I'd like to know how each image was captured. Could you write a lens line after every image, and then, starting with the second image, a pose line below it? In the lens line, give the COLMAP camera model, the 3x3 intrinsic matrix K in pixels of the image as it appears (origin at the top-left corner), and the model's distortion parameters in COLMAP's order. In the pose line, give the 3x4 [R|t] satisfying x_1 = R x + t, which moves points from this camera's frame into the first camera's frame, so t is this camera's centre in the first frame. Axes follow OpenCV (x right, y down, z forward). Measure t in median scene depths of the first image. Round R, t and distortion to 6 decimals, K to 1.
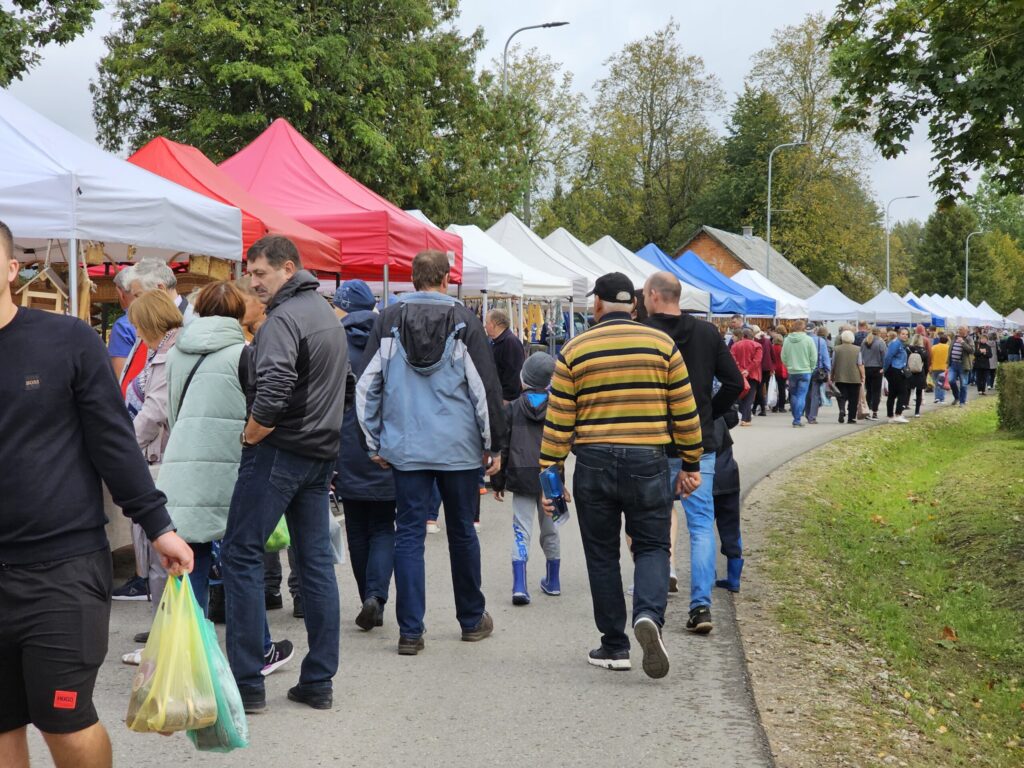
lens RADIAL K [[2080.4, 0, 512.1], [0, 2080.4, 291.9], [0, 0, 1]] dist [0.327896, -4.159955]
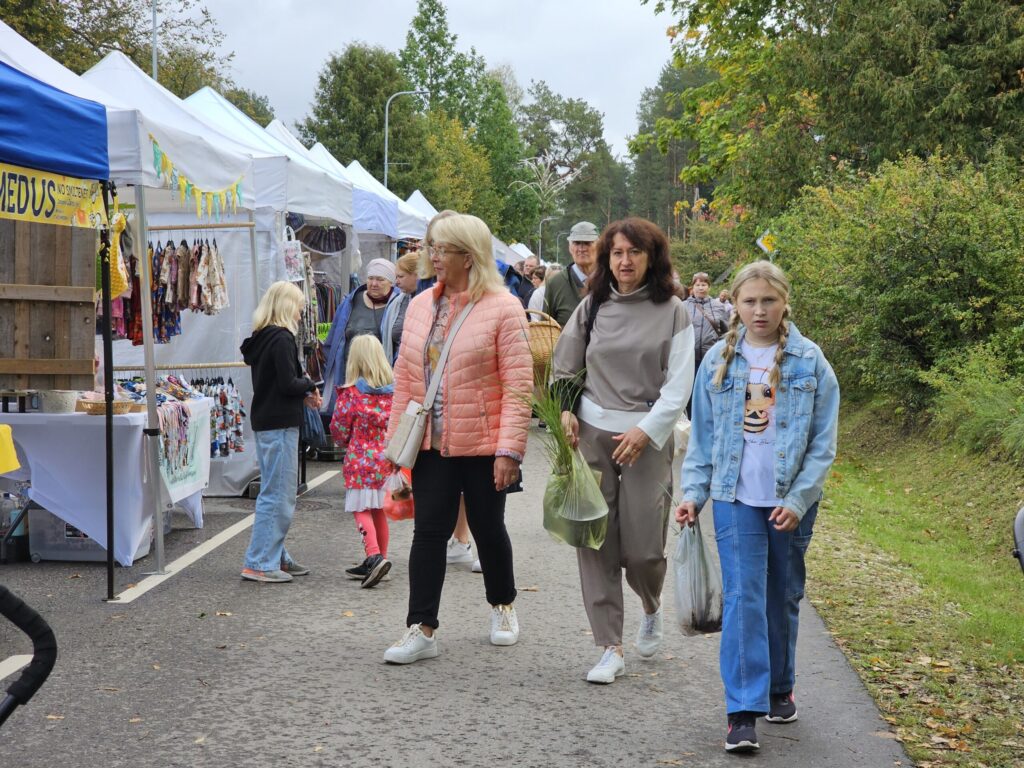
lens RADIAL K [[2080.4, 0, 512.1], [0, 2080.4, 291.9], [0, 0, 1]] dist [0.327896, -4.159955]
pose [[0.964722, -0.001429, 0.263266, 0.140534], [-0.003359, 0.999837, 0.017738, 0.015068], [-0.263248, -0.017996, 0.964560, 0.620288]]
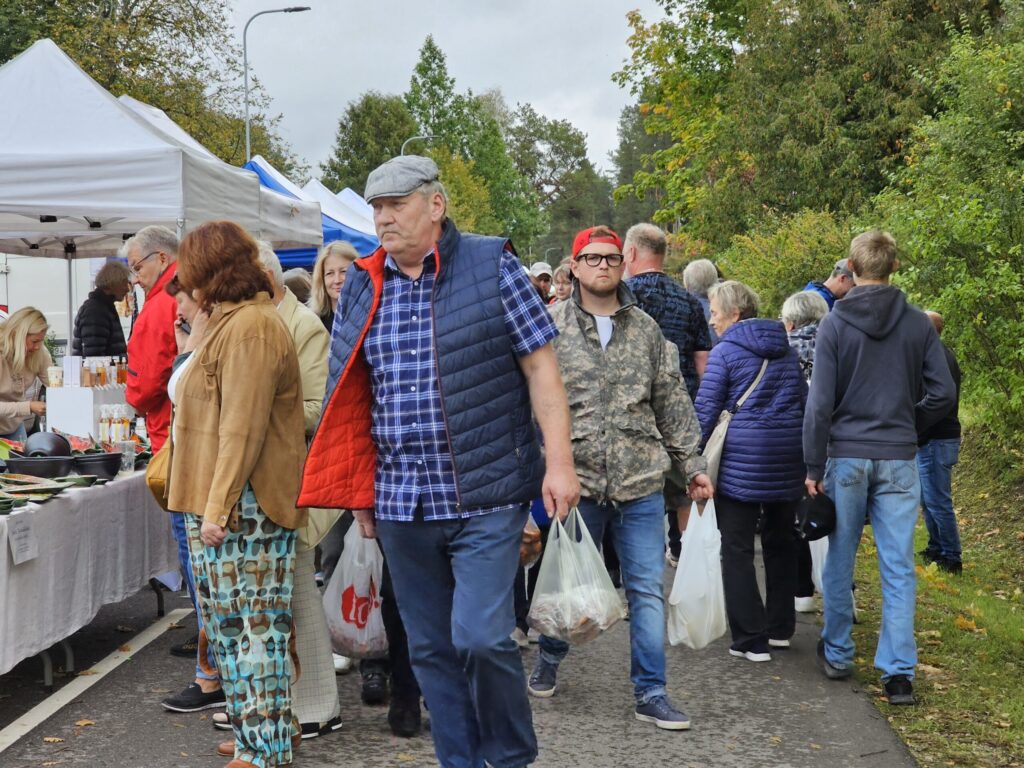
lens RADIAL K [[2080.4, 0, 512.1], [0, 2080.4, 291.9], [0, 0, 1]] dist [0.327896, -4.159955]
pose [[0.962497, -0.025374, 0.270103, 0.107912], [0.022924, 0.999662, 0.012223, 0.011779], [-0.270322, -0.005573, 0.962754, 0.524192]]
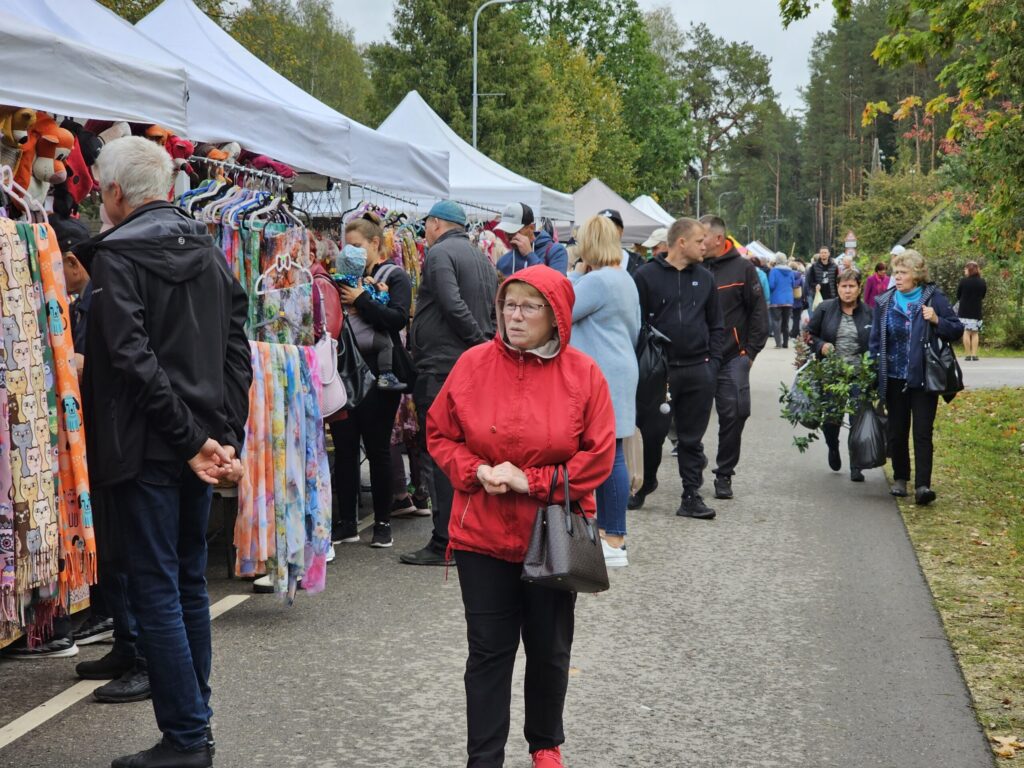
lens RADIAL K [[2090.2, 0, 512.1], [0, 2090.2, 419.3], [0, 0, 1]] dist [0.099222, -0.035478]
pose [[0.982708, -0.027320, 0.183134, 0.188886], [0.010137, 0.995510, 0.094115, 0.016986], [-0.184883, -0.090631, 0.978573, 0.759207]]
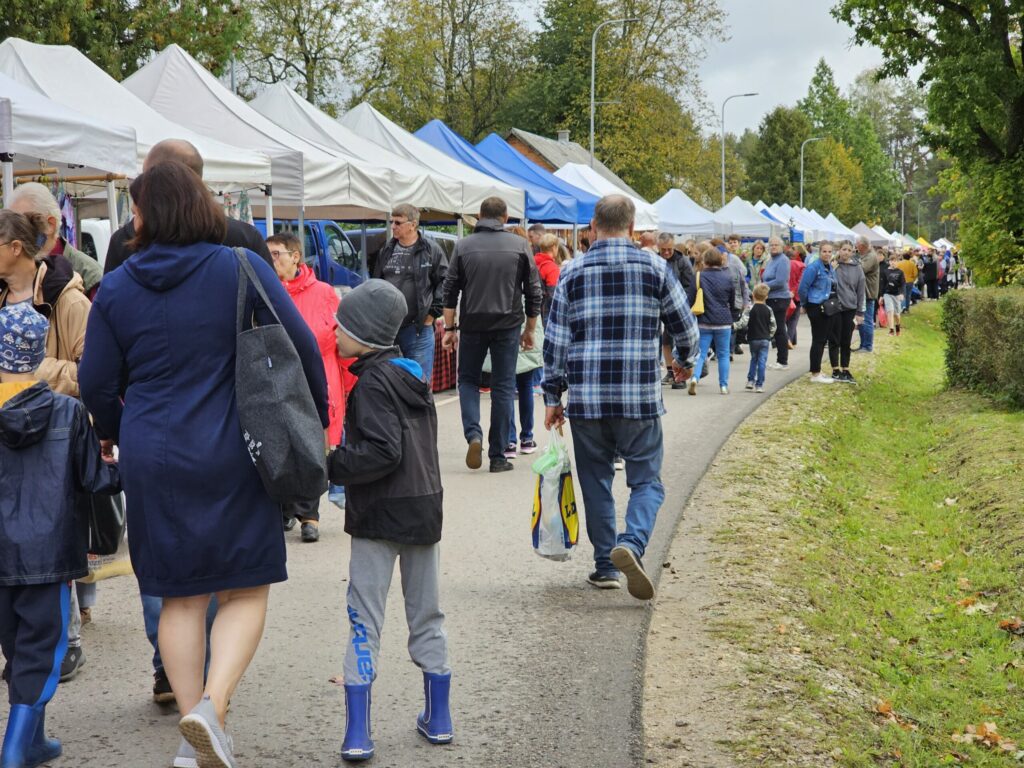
lens RADIAL K [[2058.2, 0, 357.3], [0, 2058.2, 383.2], [0, 0, 1]] dist [0.186136, -1.528153]
pose [[0.999762, -0.015697, 0.015155, 0.010846], [0.014427, 0.996647, 0.080543, 0.002671], [-0.016369, -0.080305, 0.996636, 0.120038]]
